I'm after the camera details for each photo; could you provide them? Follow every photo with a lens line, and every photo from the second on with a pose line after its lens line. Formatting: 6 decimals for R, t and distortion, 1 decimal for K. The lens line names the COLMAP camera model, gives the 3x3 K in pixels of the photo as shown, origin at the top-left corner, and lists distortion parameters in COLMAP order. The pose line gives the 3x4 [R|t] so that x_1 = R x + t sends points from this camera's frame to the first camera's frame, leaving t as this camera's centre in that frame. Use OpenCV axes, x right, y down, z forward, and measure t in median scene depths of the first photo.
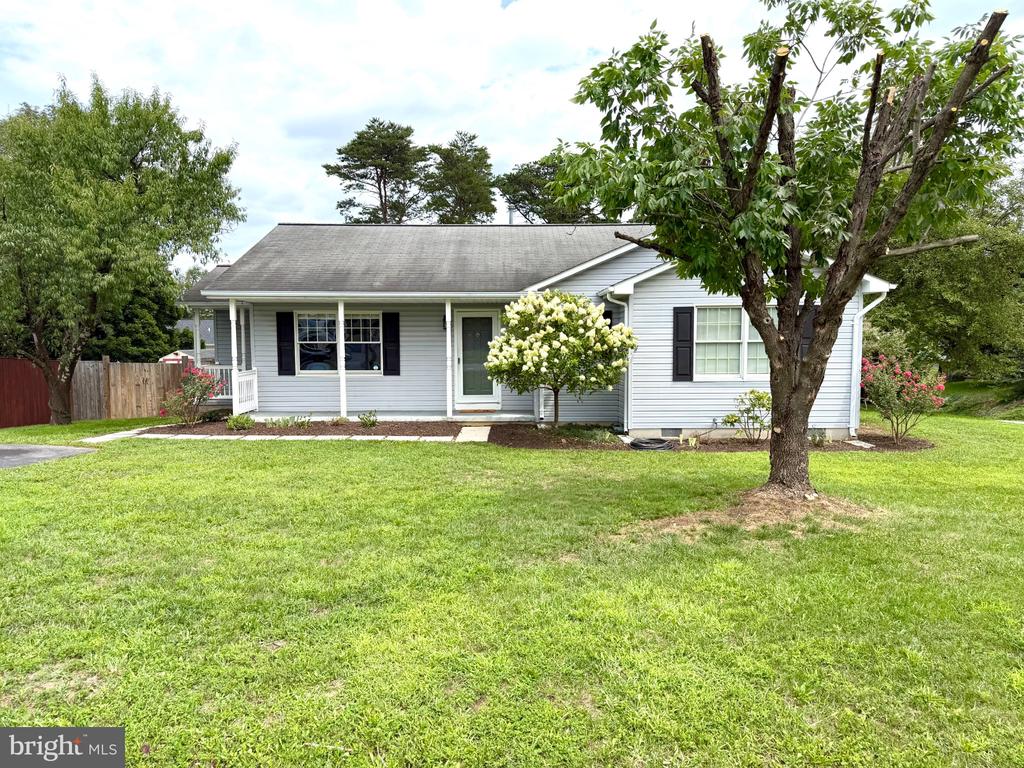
lens RADIAL K [[714.1, 0, 512.0], [0, 714.1, 384.0], [0, 0, 1]] dist [0.008076, -0.002139]
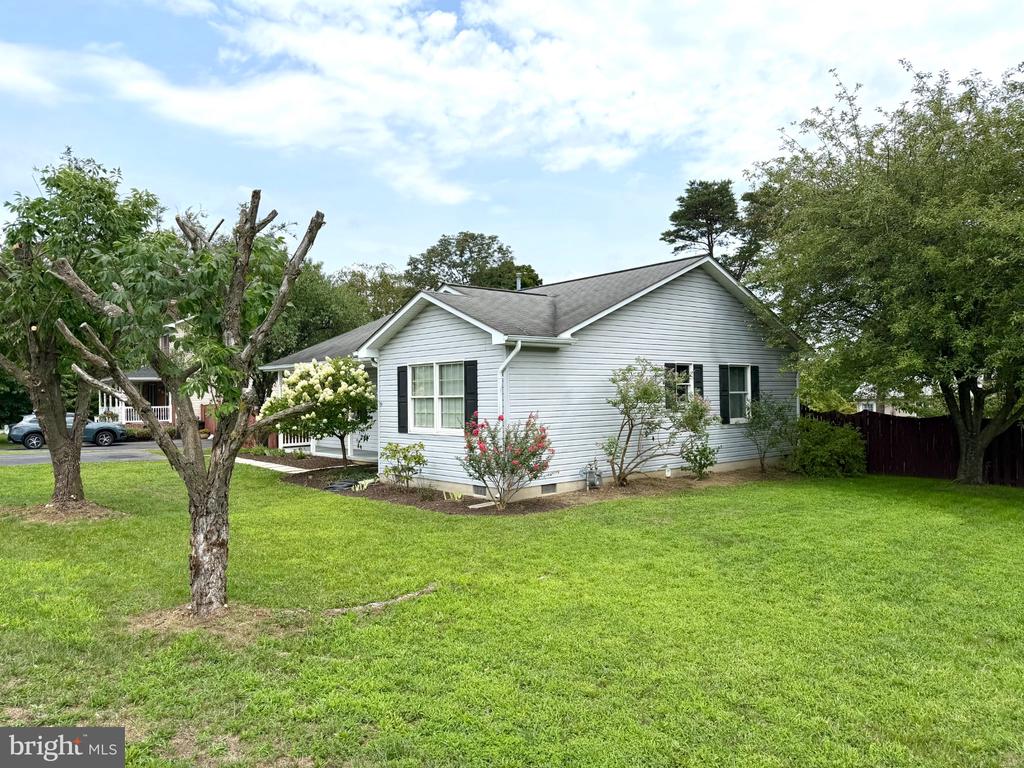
lens RADIAL K [[714.1, 0, 512.0], [0, 714.1, 384.0], [0, 0, 1]] dist [0.008076, -0.002139]
pose [[0.645518, -0.018161, -0.763529, 1.061746], [-0.035989, 0.997883, -0.054162, -0.022095], [0.762896, 0.062441, 0.643499, 0.350785]]
